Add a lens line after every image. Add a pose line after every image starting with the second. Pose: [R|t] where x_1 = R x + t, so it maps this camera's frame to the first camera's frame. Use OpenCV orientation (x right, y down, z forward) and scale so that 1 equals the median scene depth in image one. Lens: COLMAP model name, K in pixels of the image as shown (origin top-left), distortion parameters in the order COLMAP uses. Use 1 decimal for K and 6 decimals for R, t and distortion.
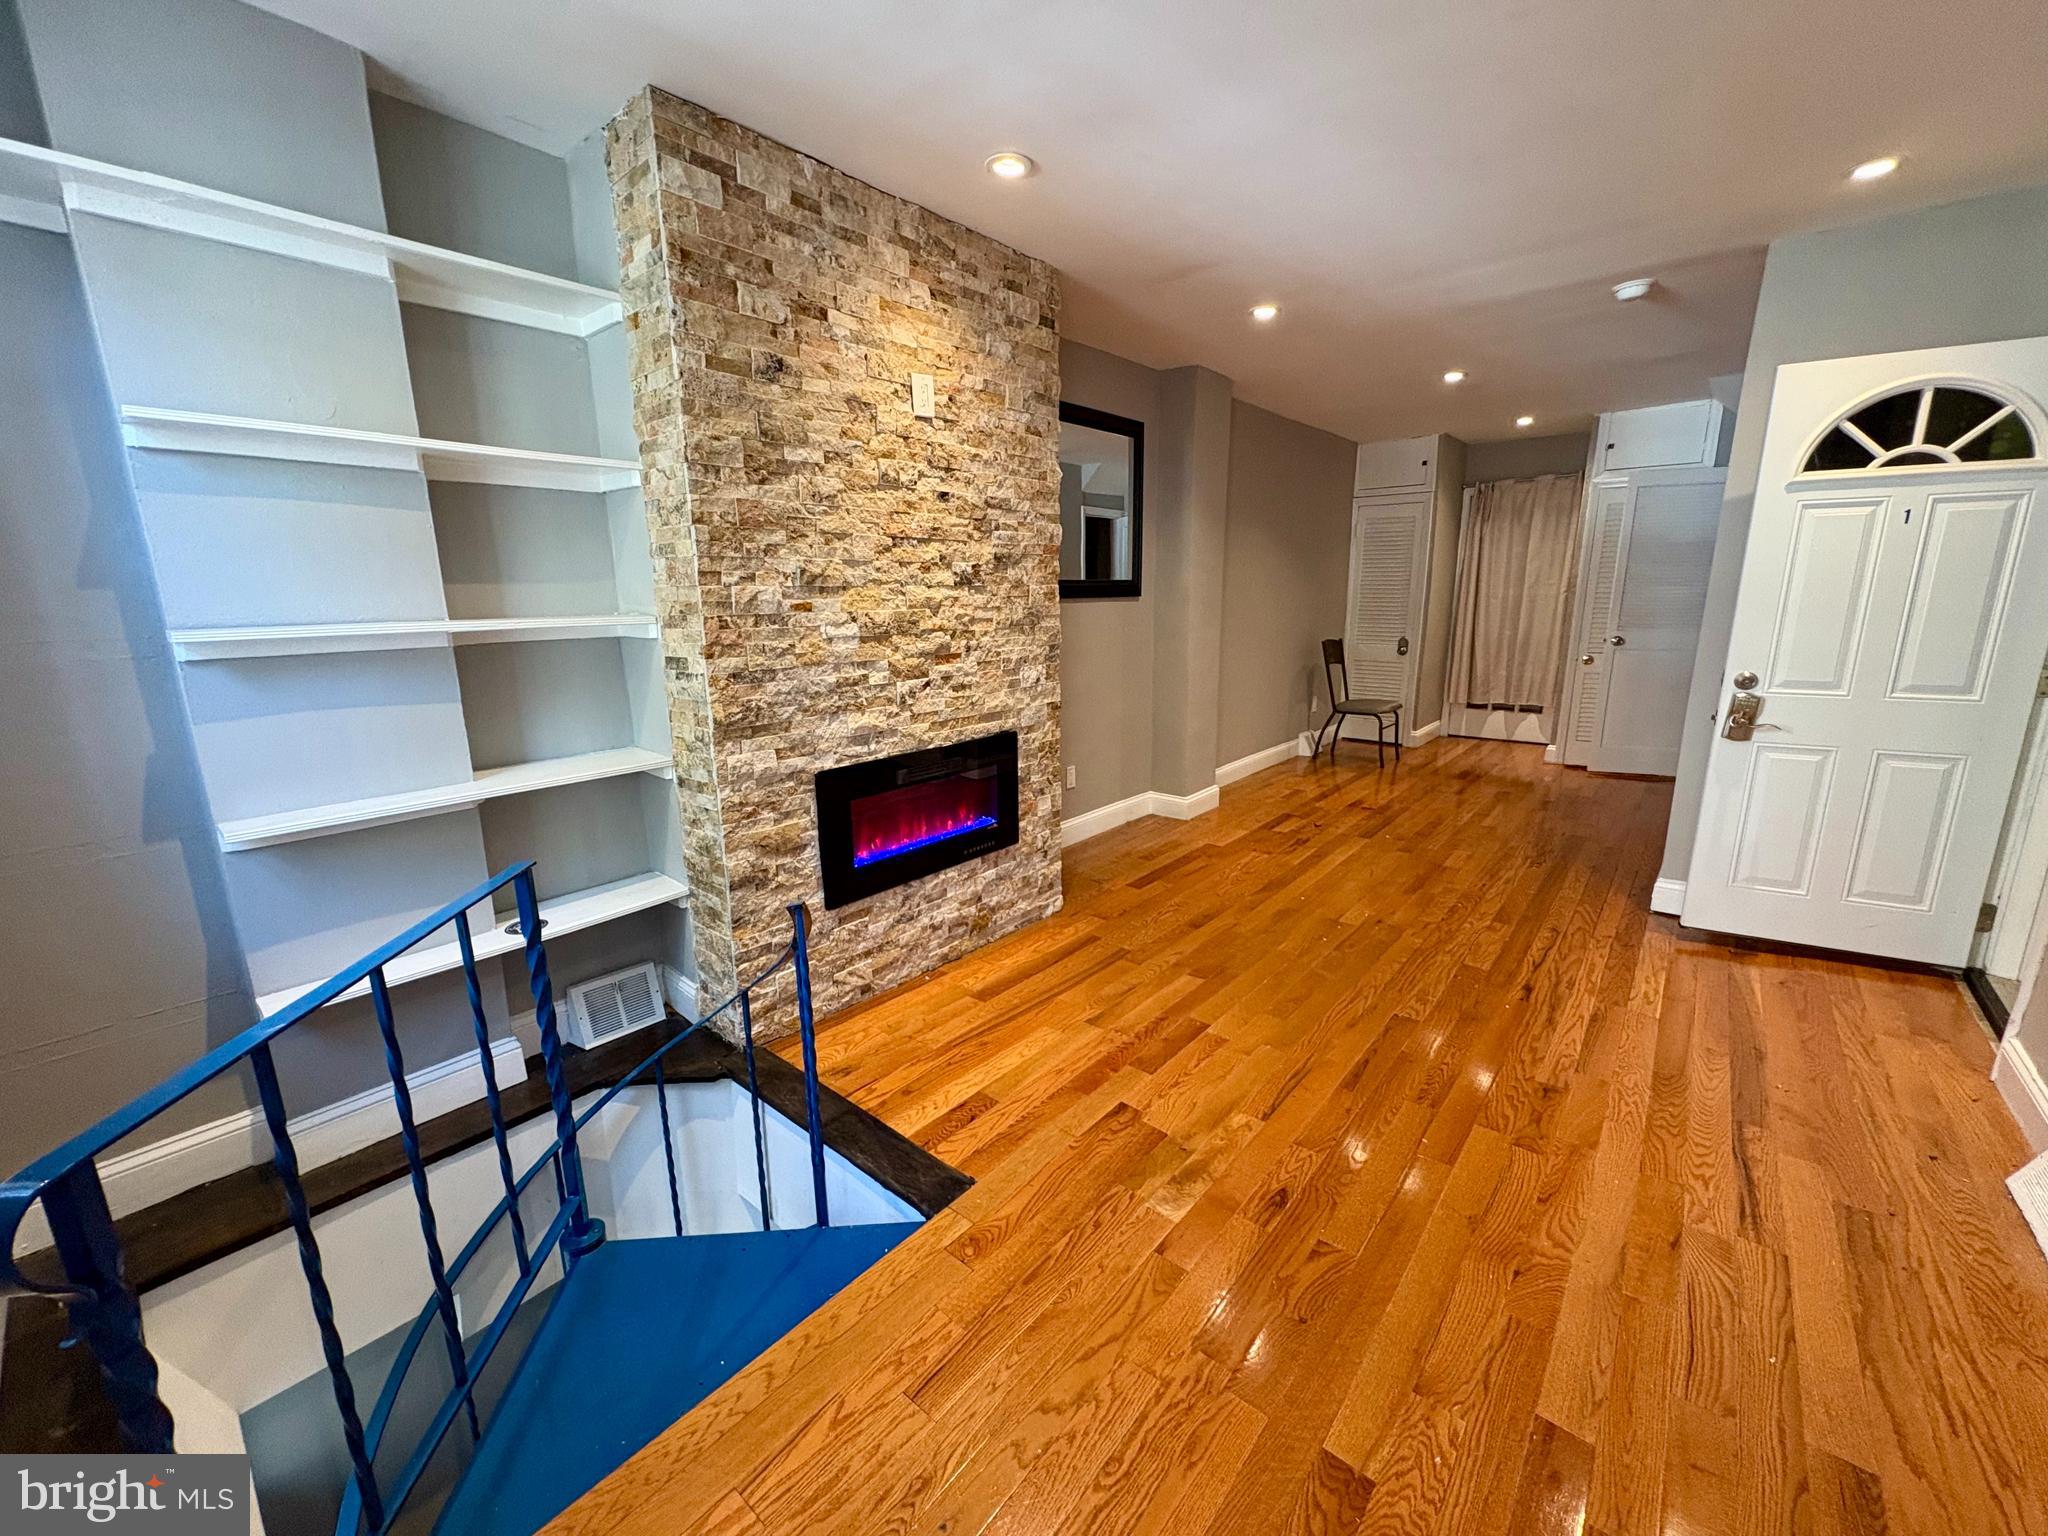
lens RADIAL K [[814.7, 0, 1026.1], [0, 814.7, 767.1], [0, 0, 1]] dist [0.000497, 0.000603]
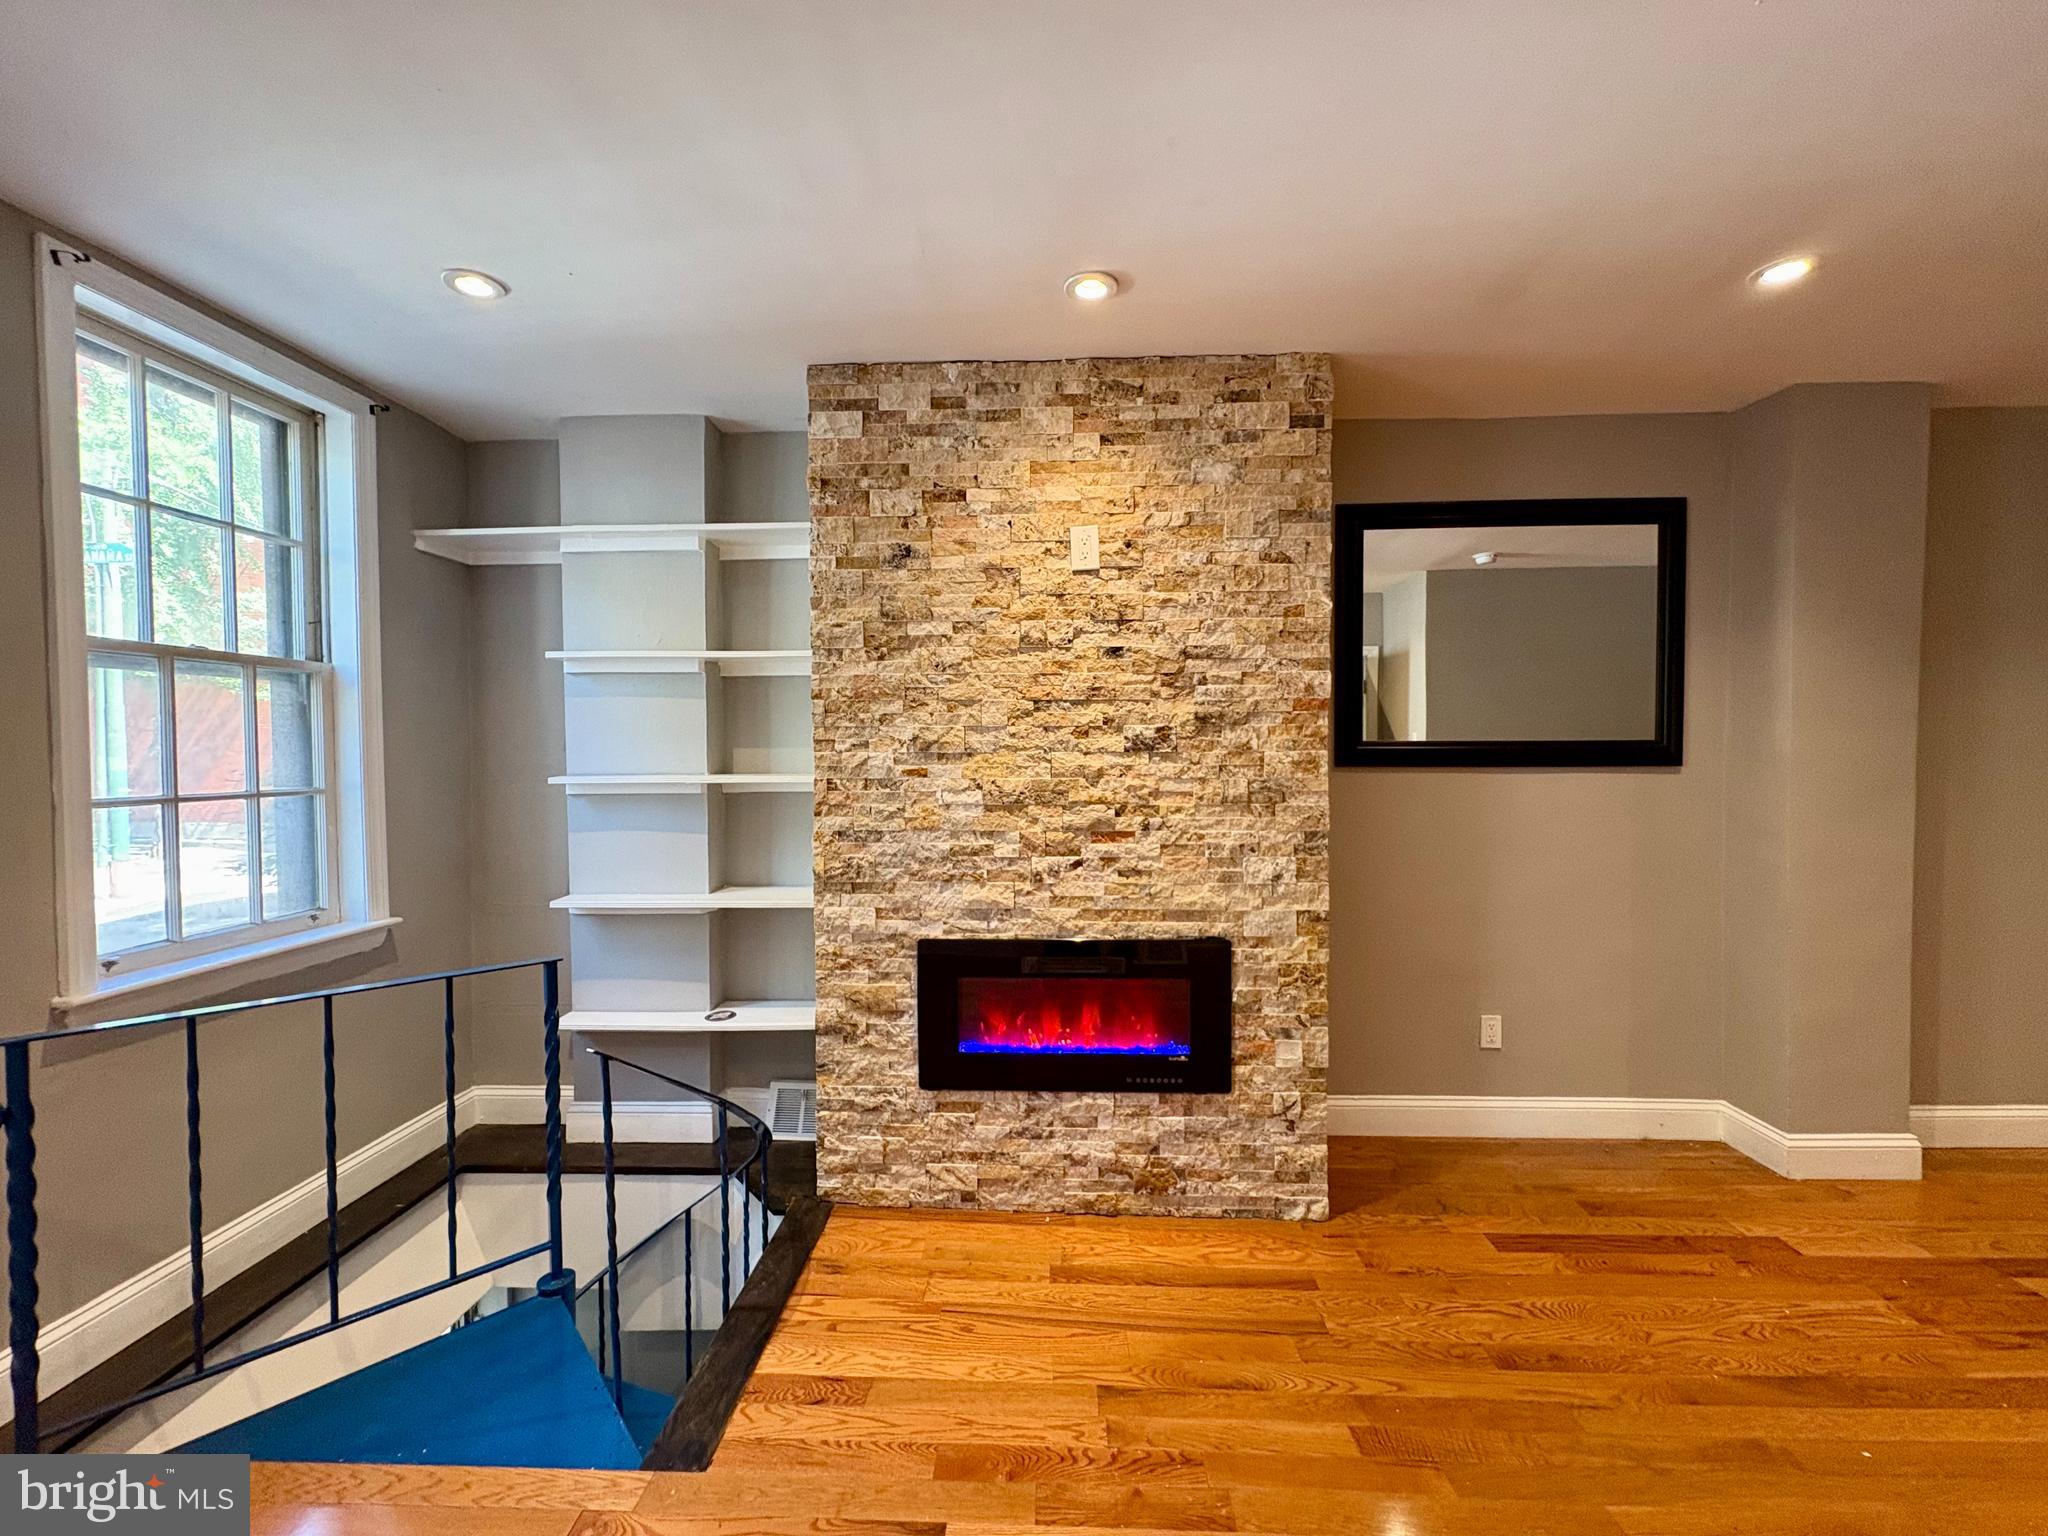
lens RADIAL K [[814.7, 0, 1026.1], [0, 814.7, 767.1], [0, 0, 1]] dist [0.000497, 0.000603]
pose [[0.621930, 0.030824, -0.782466, 0.532163], [-0.169131, 0.980928, -0.095788, -0.113924], [0.764590, 0.191912, 0.615282, 0.422535]]
